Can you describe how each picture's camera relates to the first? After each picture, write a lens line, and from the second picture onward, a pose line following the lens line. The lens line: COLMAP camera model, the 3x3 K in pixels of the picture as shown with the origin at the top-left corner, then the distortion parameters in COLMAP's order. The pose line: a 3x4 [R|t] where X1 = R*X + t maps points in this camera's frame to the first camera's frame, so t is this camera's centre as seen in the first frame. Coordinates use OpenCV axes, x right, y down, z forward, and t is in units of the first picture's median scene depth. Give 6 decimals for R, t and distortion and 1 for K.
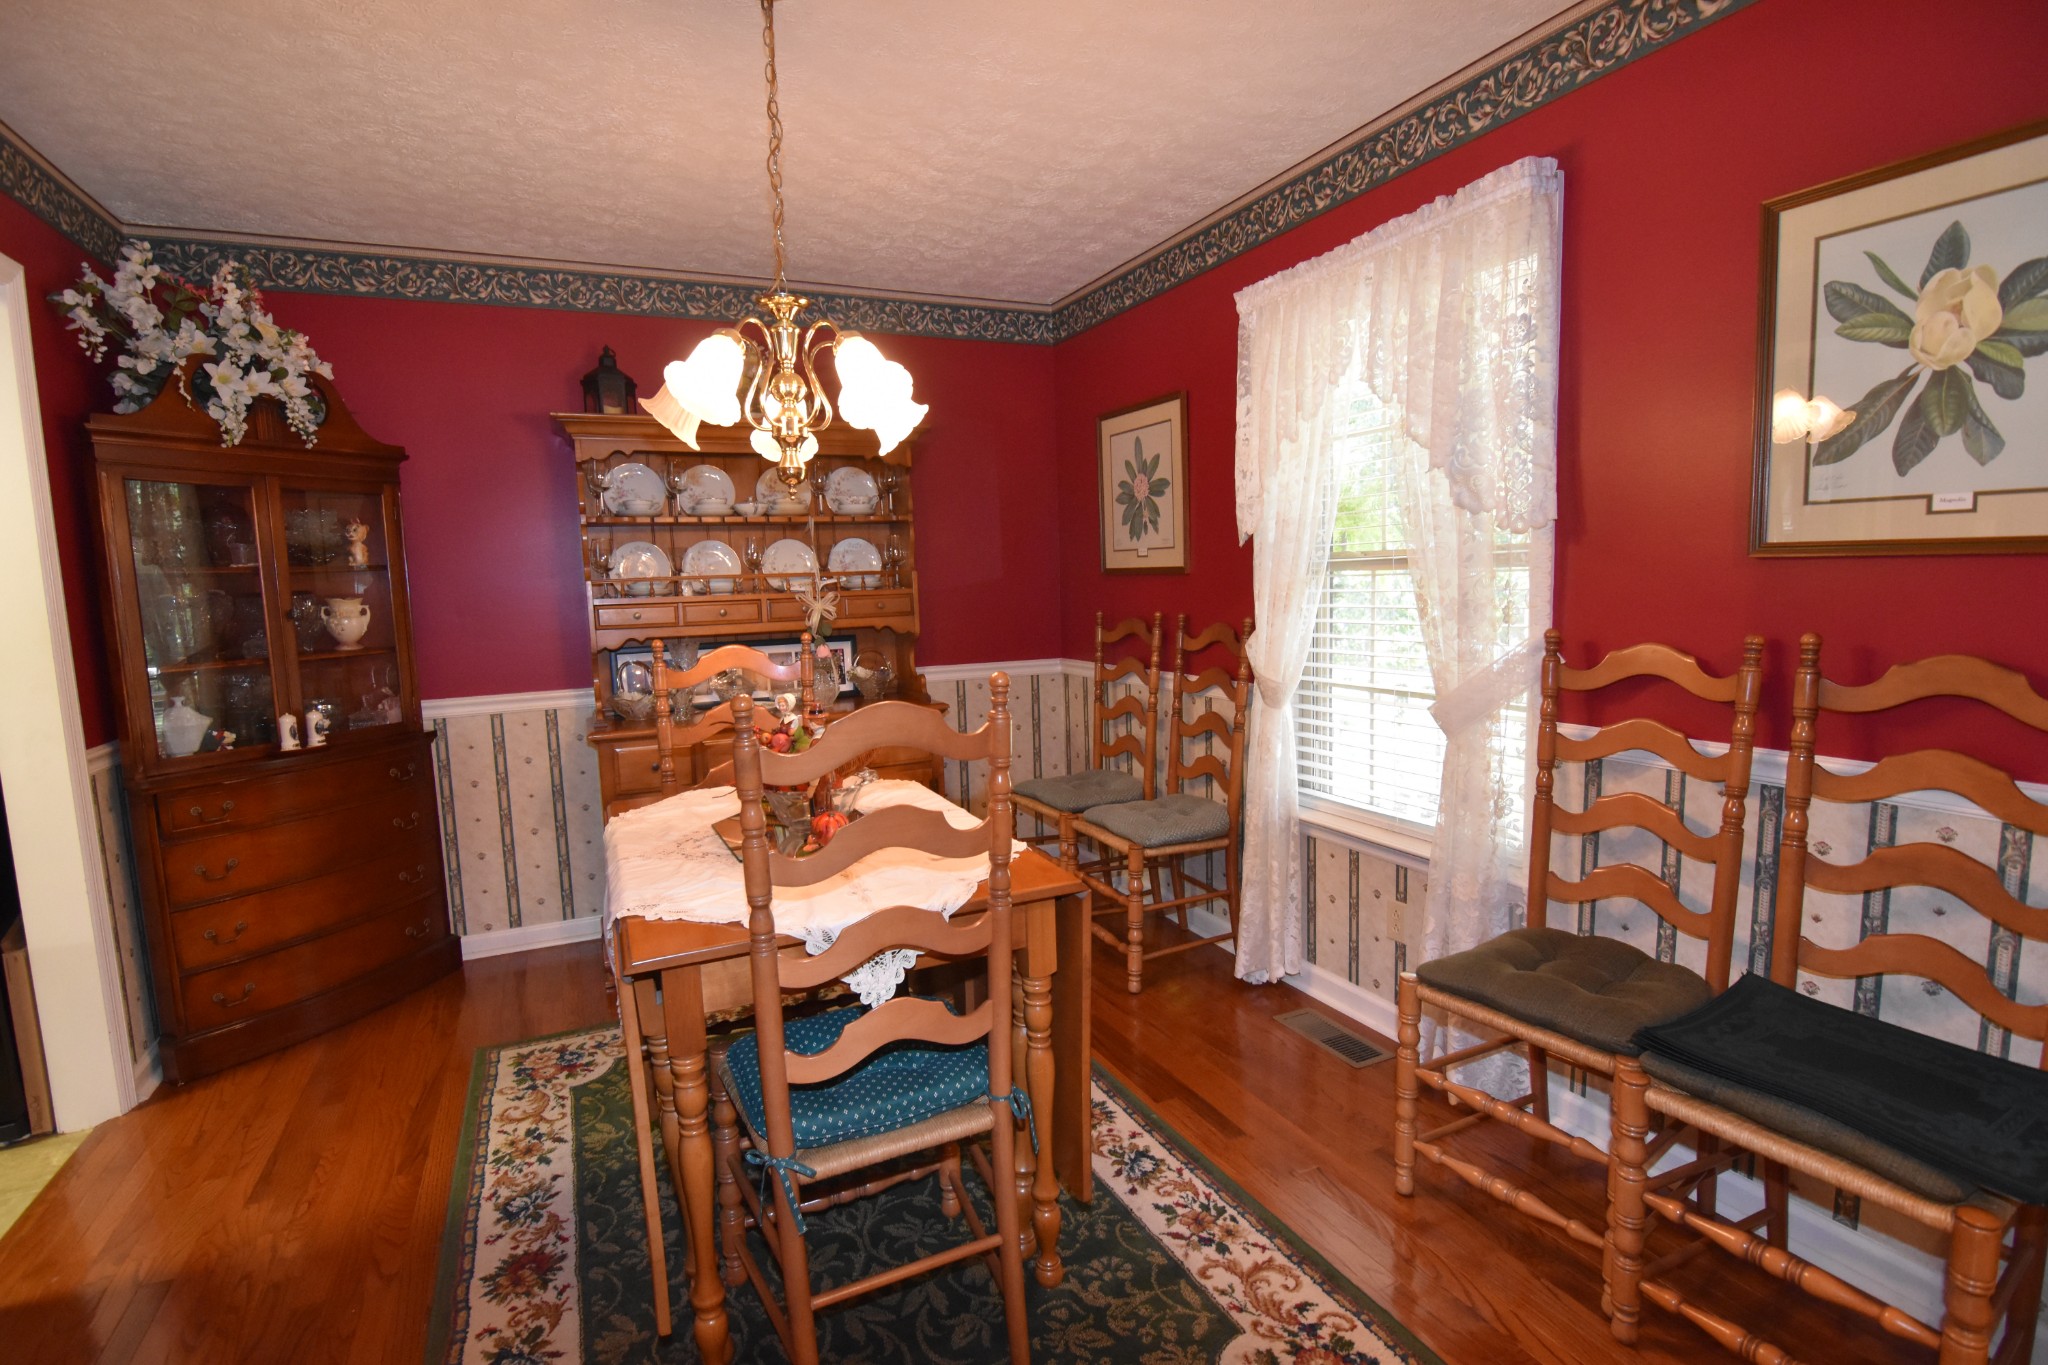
lens RADIAL K [[986.6, 0, 1025.3], [0, 986.6, 679.0], [0, 0, 1]] dist [-0.000999, -0.013279]
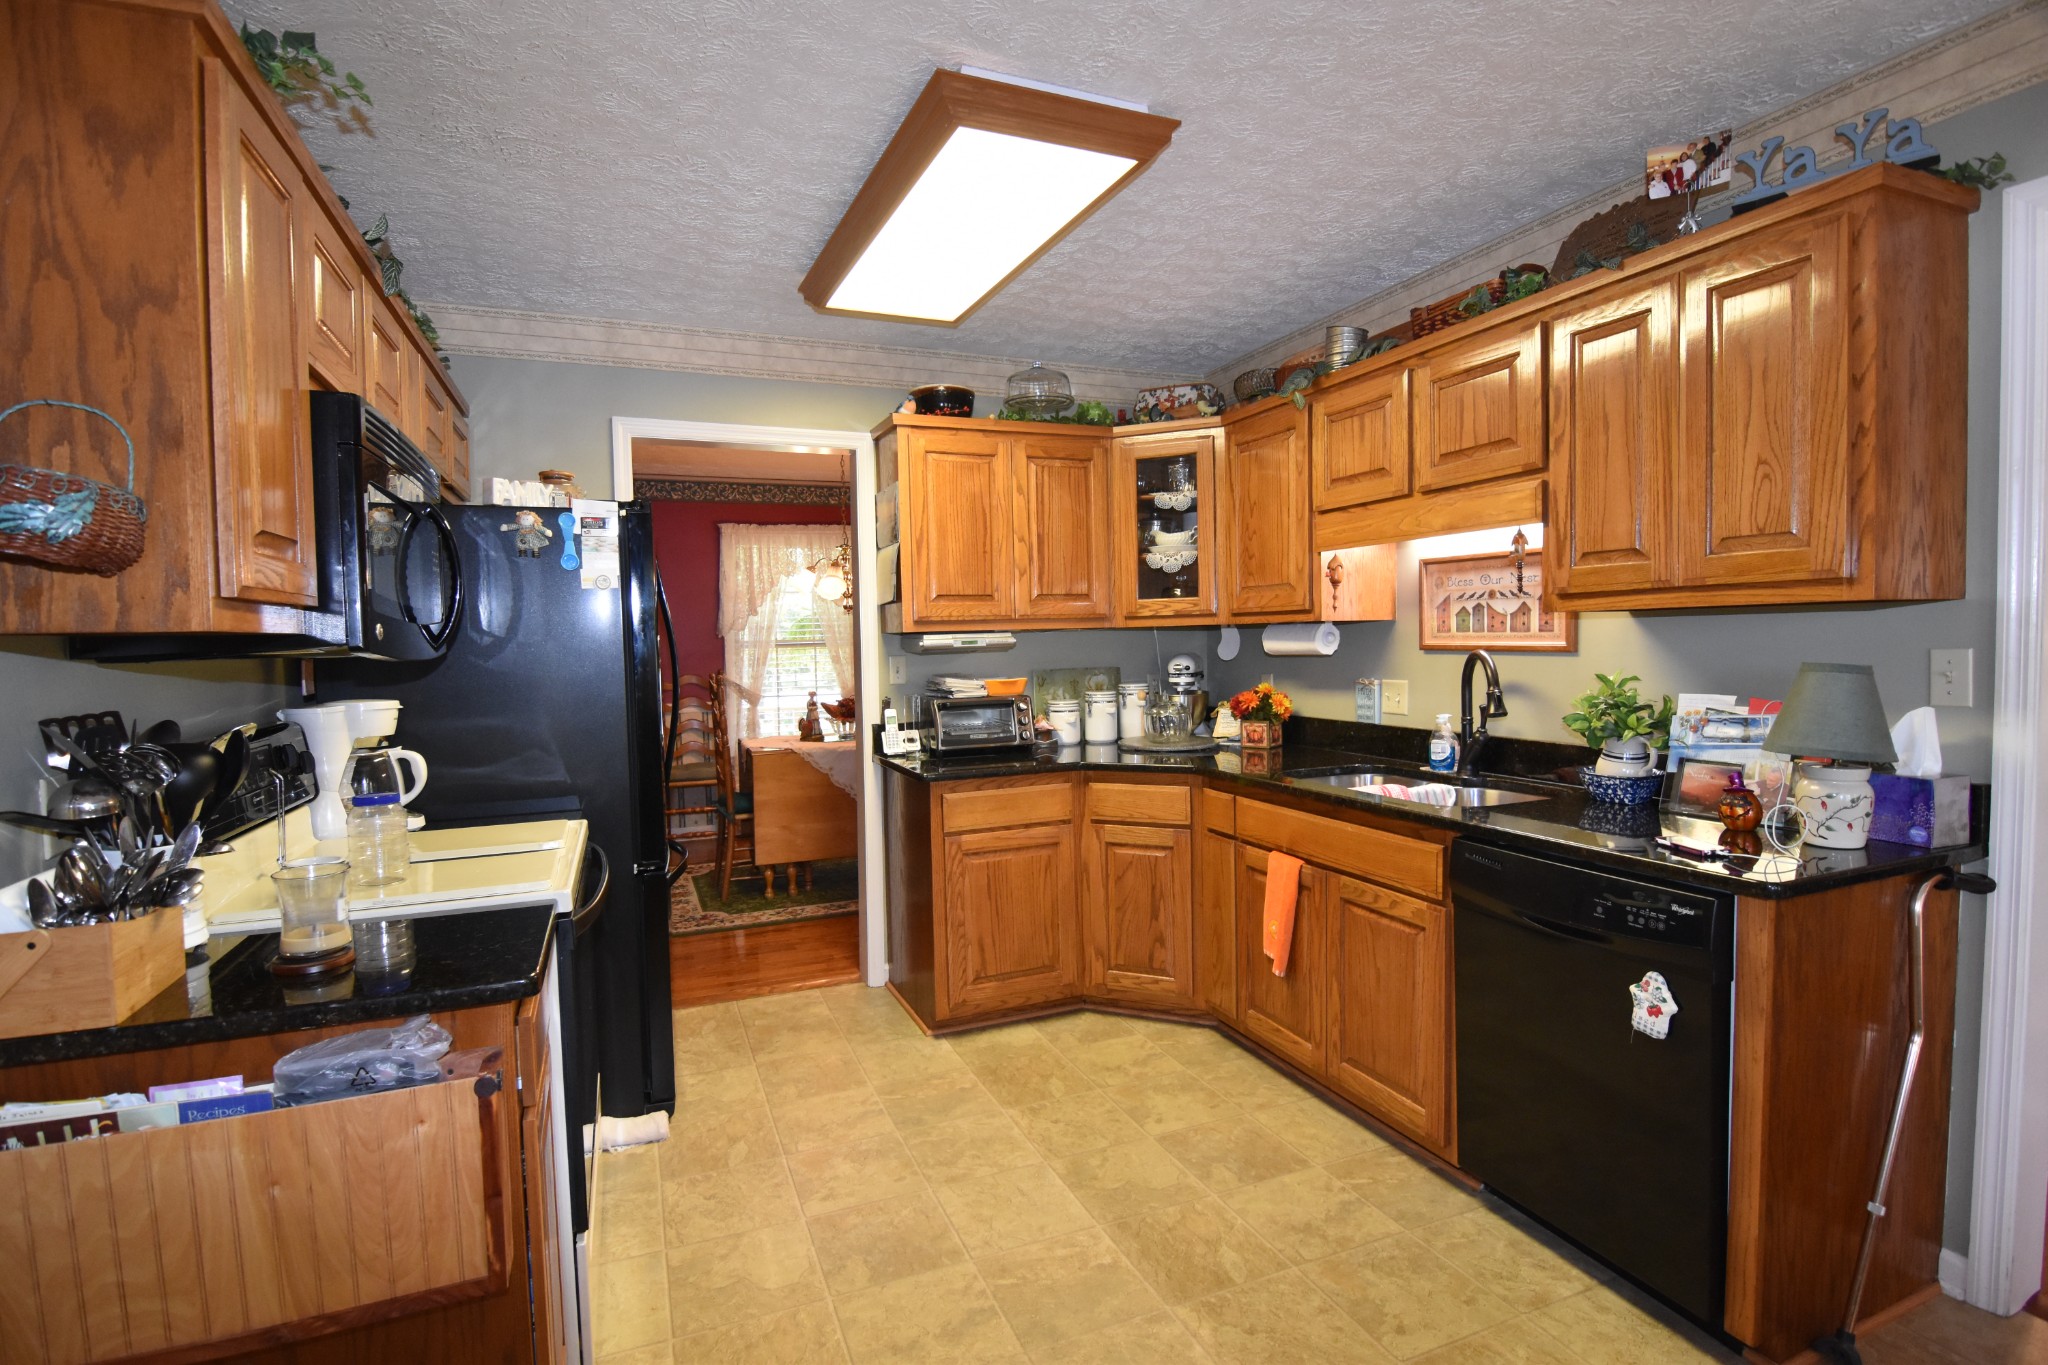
lens RADIAL K [[986.6, 0, 1025.3], [0, 986.6, 679.0], [0, 0, 1]] dist [-0.000999, -0.013279]
pose [[0.046135, -0.018720, 0.998760, -2.260533], [0.121811, 0.992469, 0.012975, 0.011714], [-0.991481, 0.121061, 0.048068, 0.289581]]
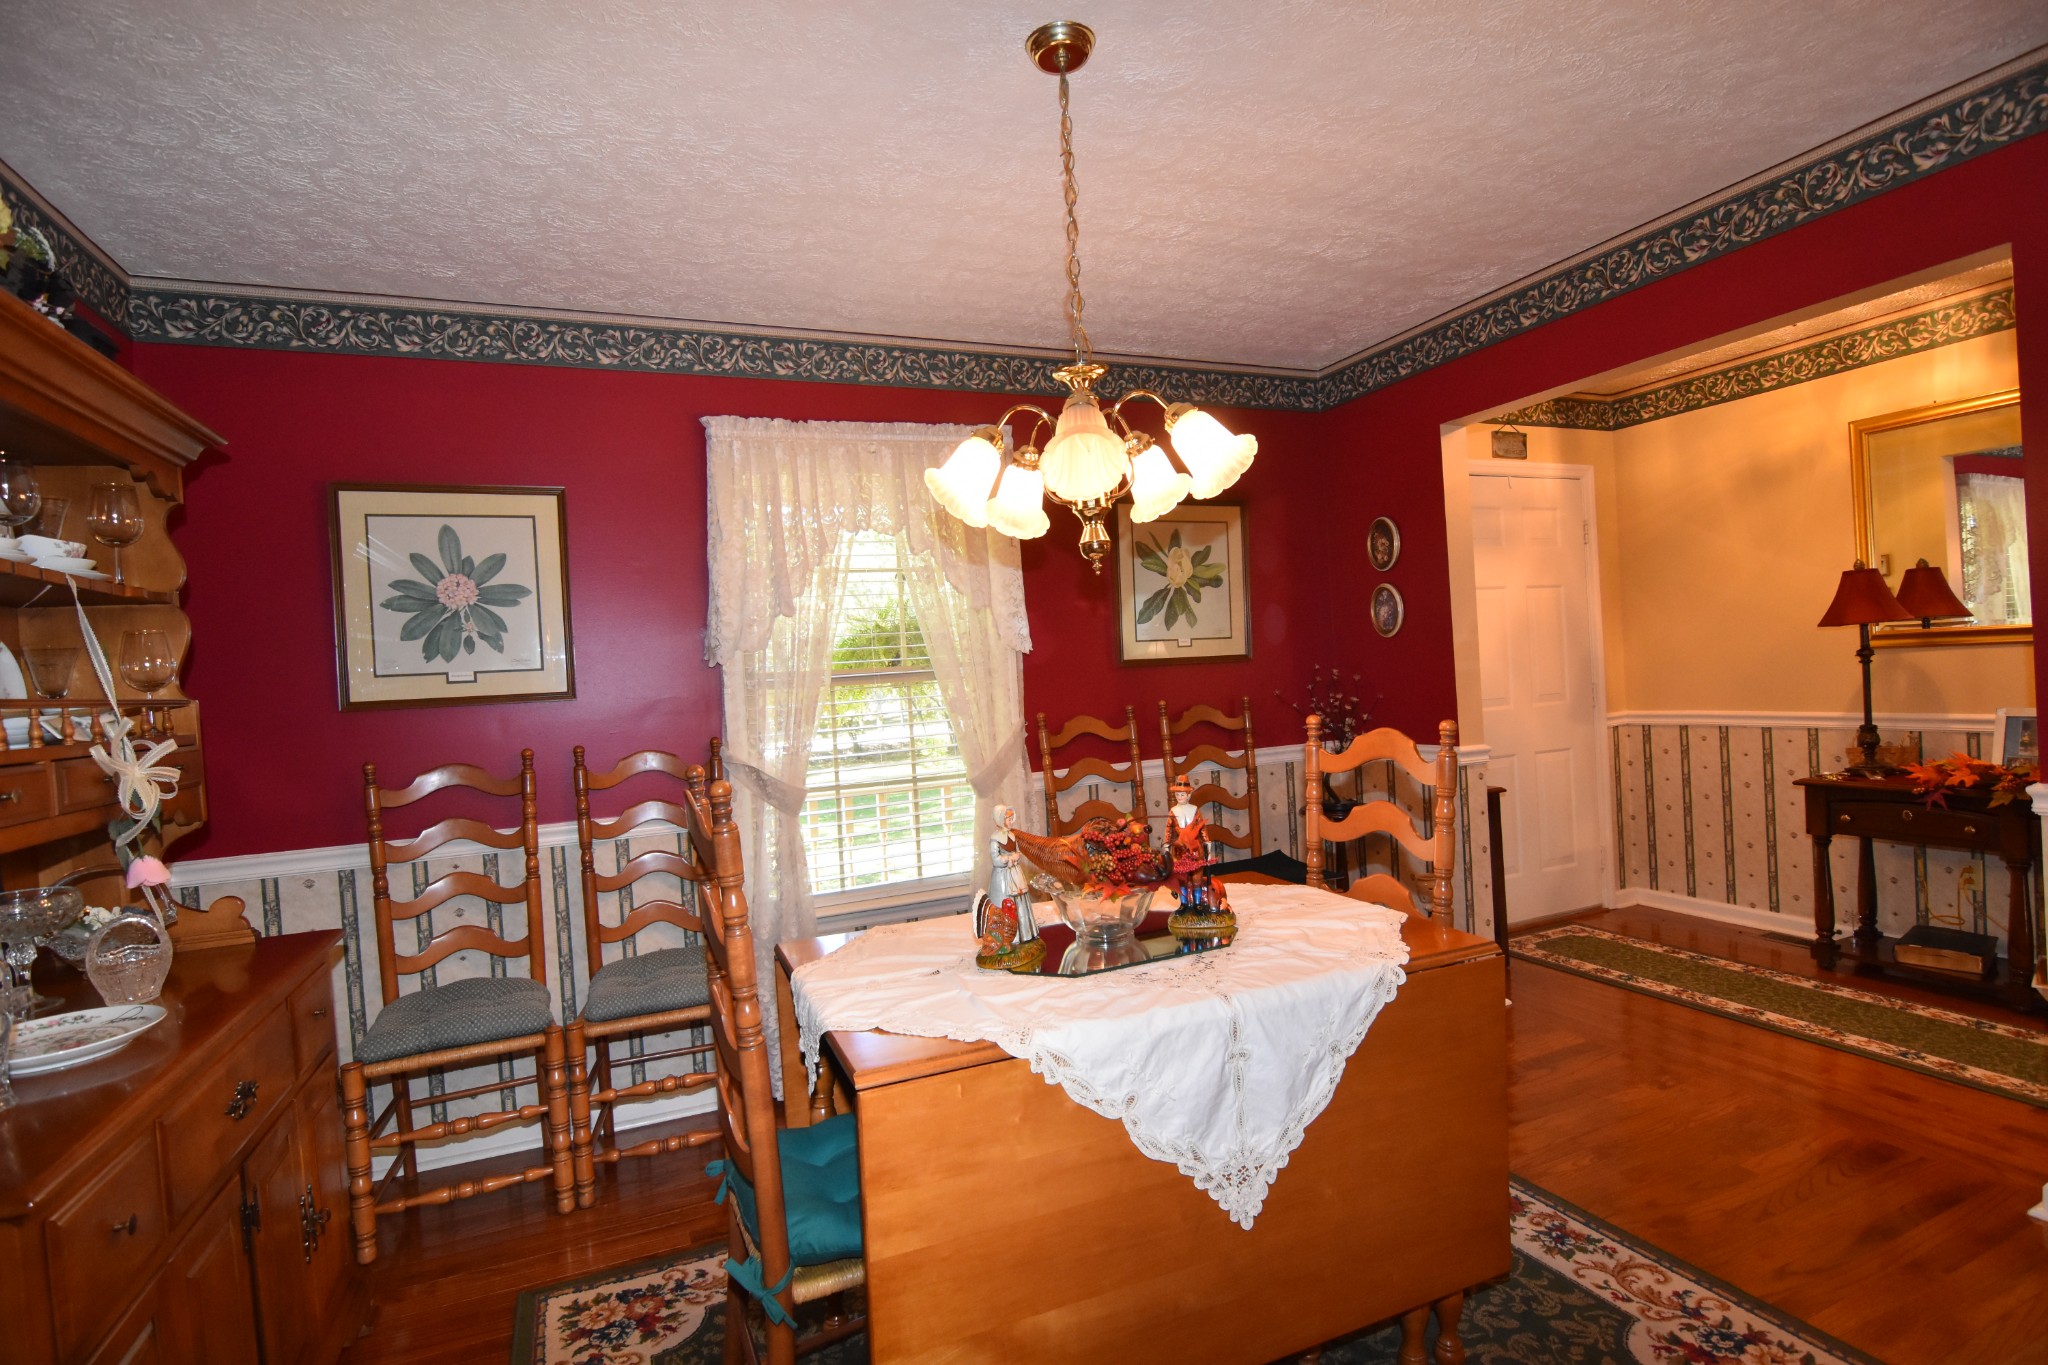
lens RADIAL K [[986.6, 0, 1025.3], [0, 986.6, 679.0], [0, 0, 1]] dist [-0.000999, -0.013279]
pose [[0.035751, 0.022003, 0.999118, -0.884751], [0.160681, 0.986624, -0.027477, -0.053409], [-0.986359, 0.161522, 0.031738, 0.787867]]
